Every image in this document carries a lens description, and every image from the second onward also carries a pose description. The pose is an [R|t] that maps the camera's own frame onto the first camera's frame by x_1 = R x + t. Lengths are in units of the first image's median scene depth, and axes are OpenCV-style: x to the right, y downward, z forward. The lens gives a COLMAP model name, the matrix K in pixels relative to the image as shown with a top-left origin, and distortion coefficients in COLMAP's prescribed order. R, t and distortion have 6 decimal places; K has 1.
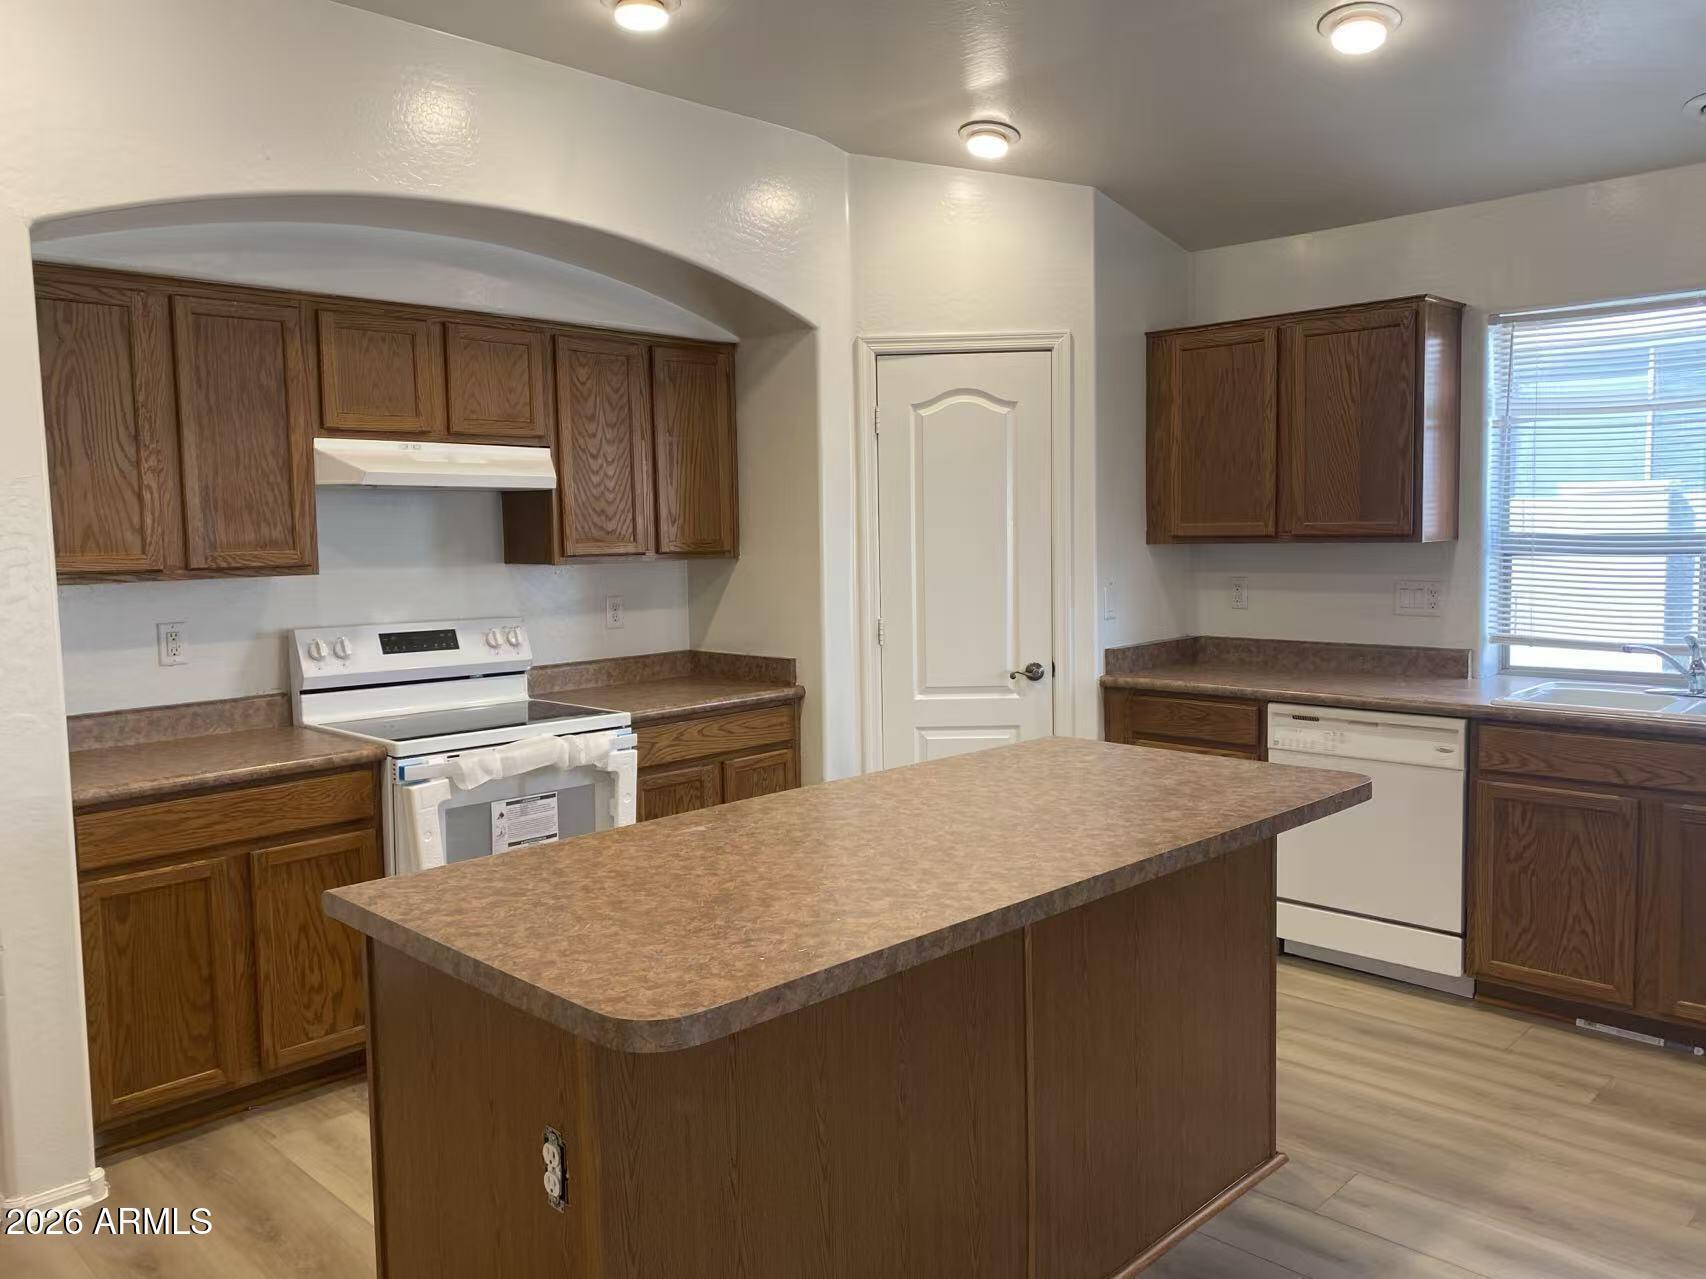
lens RADIAL K [[1300.9, 0, 836.0], [0, 1300.9, 629.3], [0, 0, 1]] dist [0.051651, -0.047567]
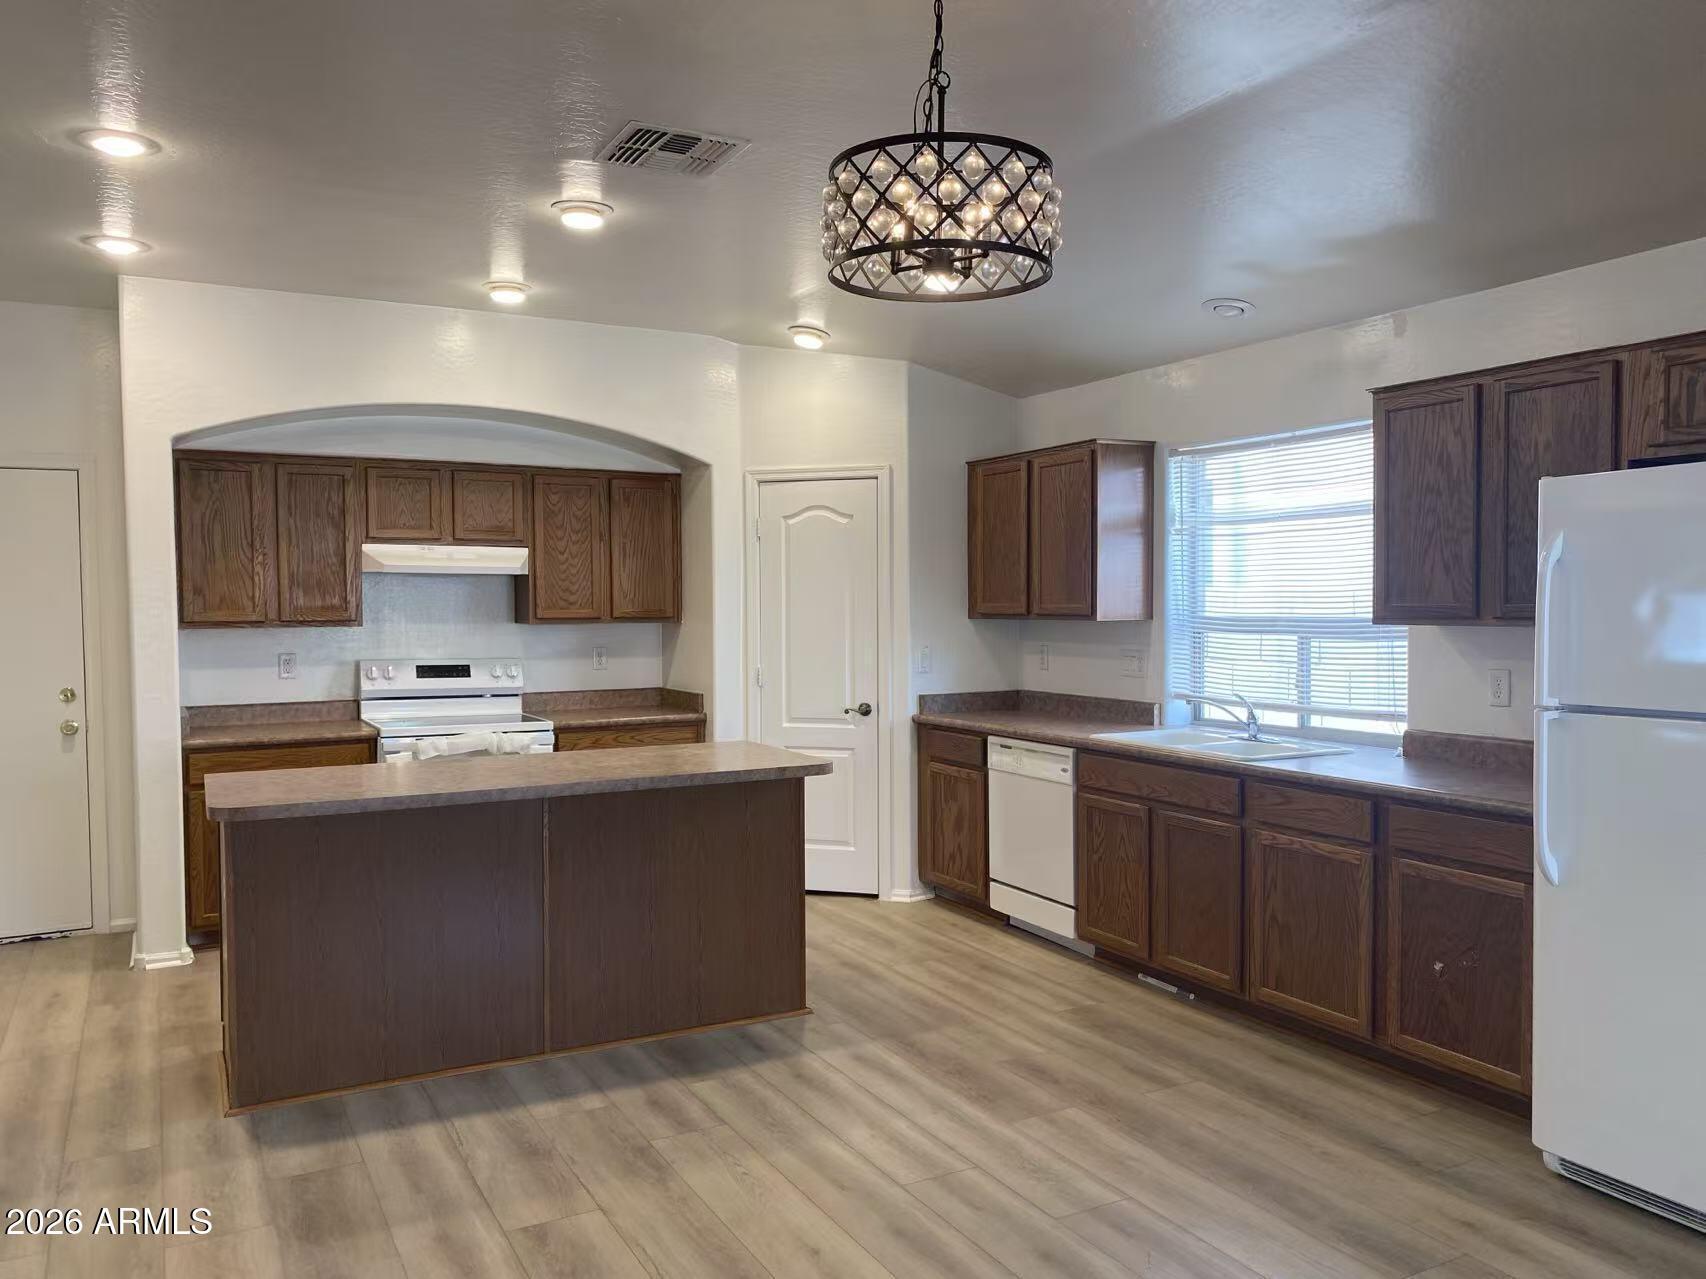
lens RADIAL K [[1300.9, 0, 857.4], [0, 1300.9, 650.5], [0, 0, 1]] dist [0.051651, -0.047567]
pose [[0.956975, 0.026076, -0.288995, 0.589741], [-0.037160, 0.998767, -0.032933, 0.017113], [0.287780, 0.042255, 0.956764, -0.343101]]
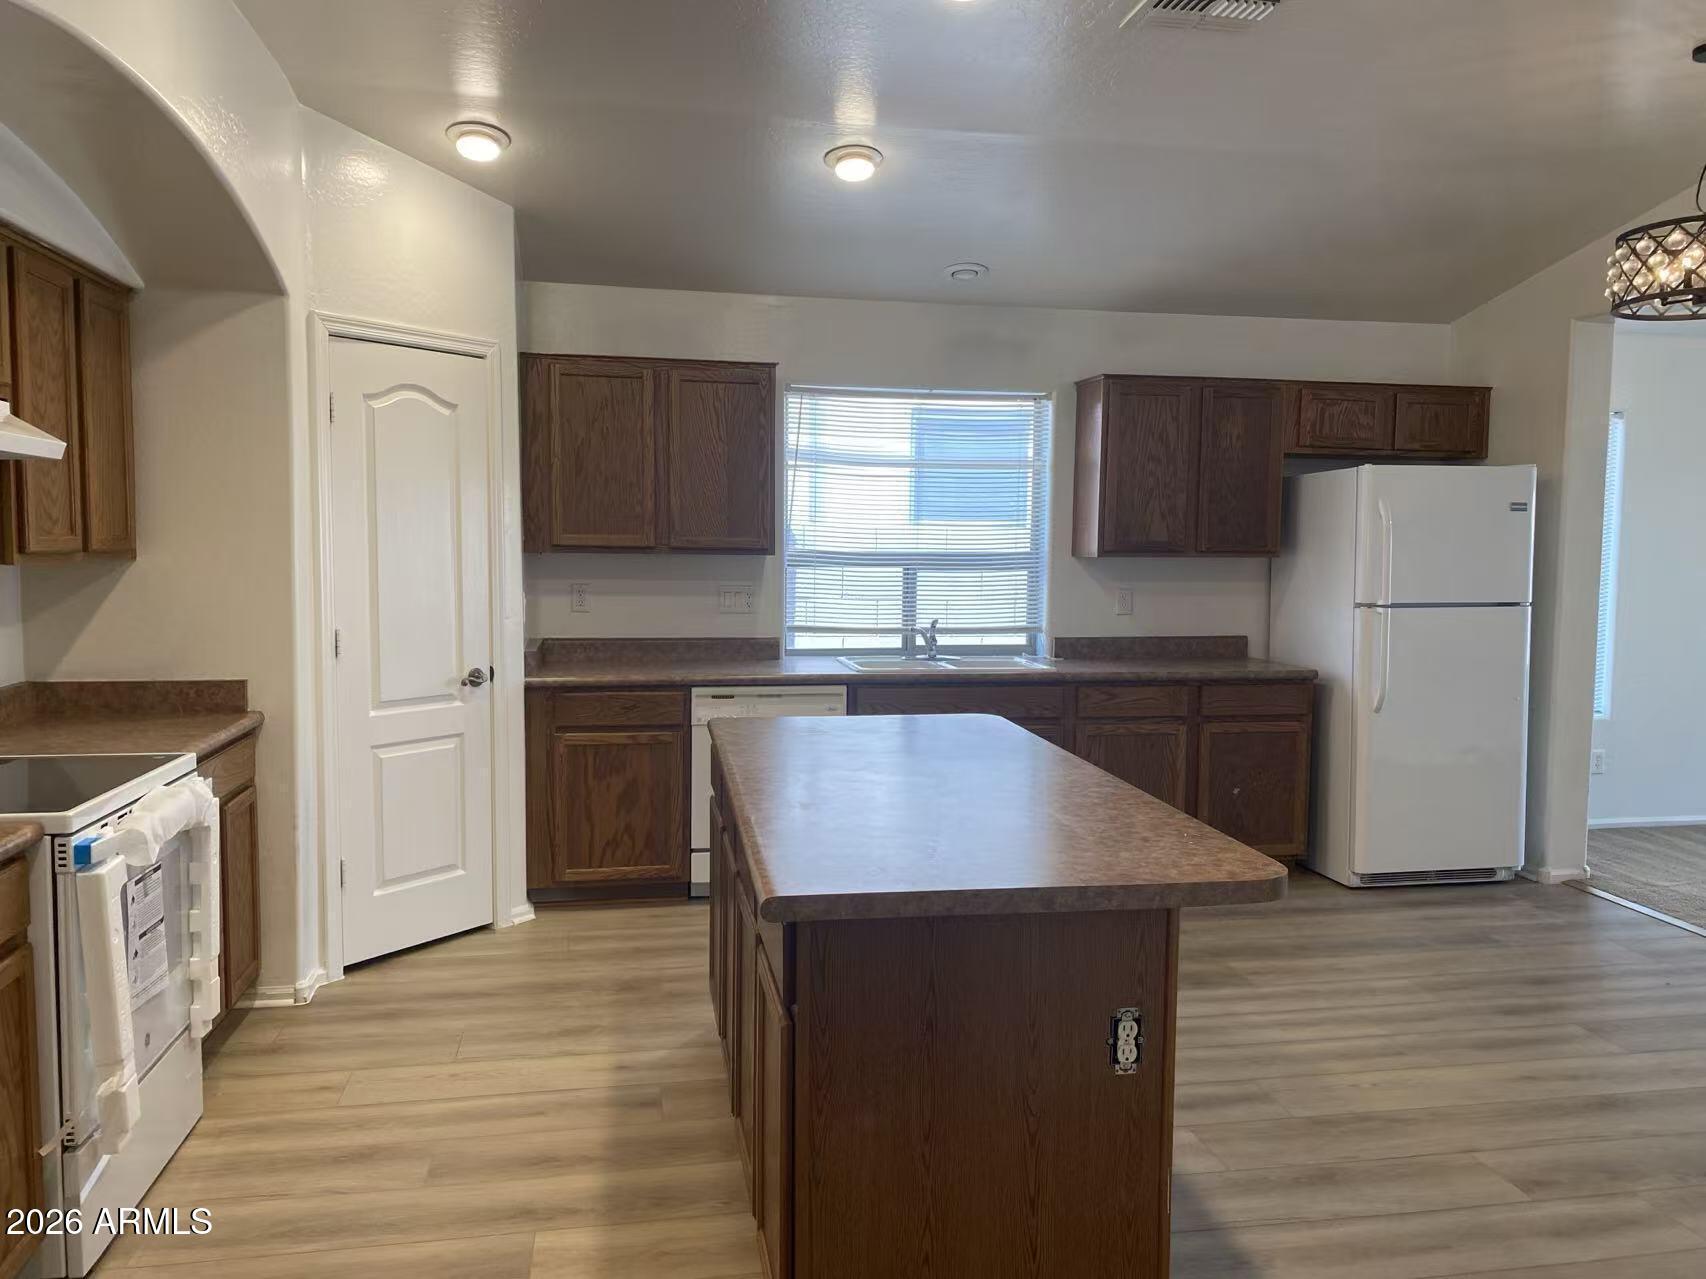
lens RADIAL K [[1300.9, 0, 870.6], [0, 1300.9, 650.5], [0, 0, 1]] dist [0.051651, -0.047567]
pose [[0.560922, -0.044609, 0.826666, -0.554738], [0.044609, 0.998725, 0.023624, 0.001617], [-0.826666, 0.023625, 0.562197, 0.202586]]
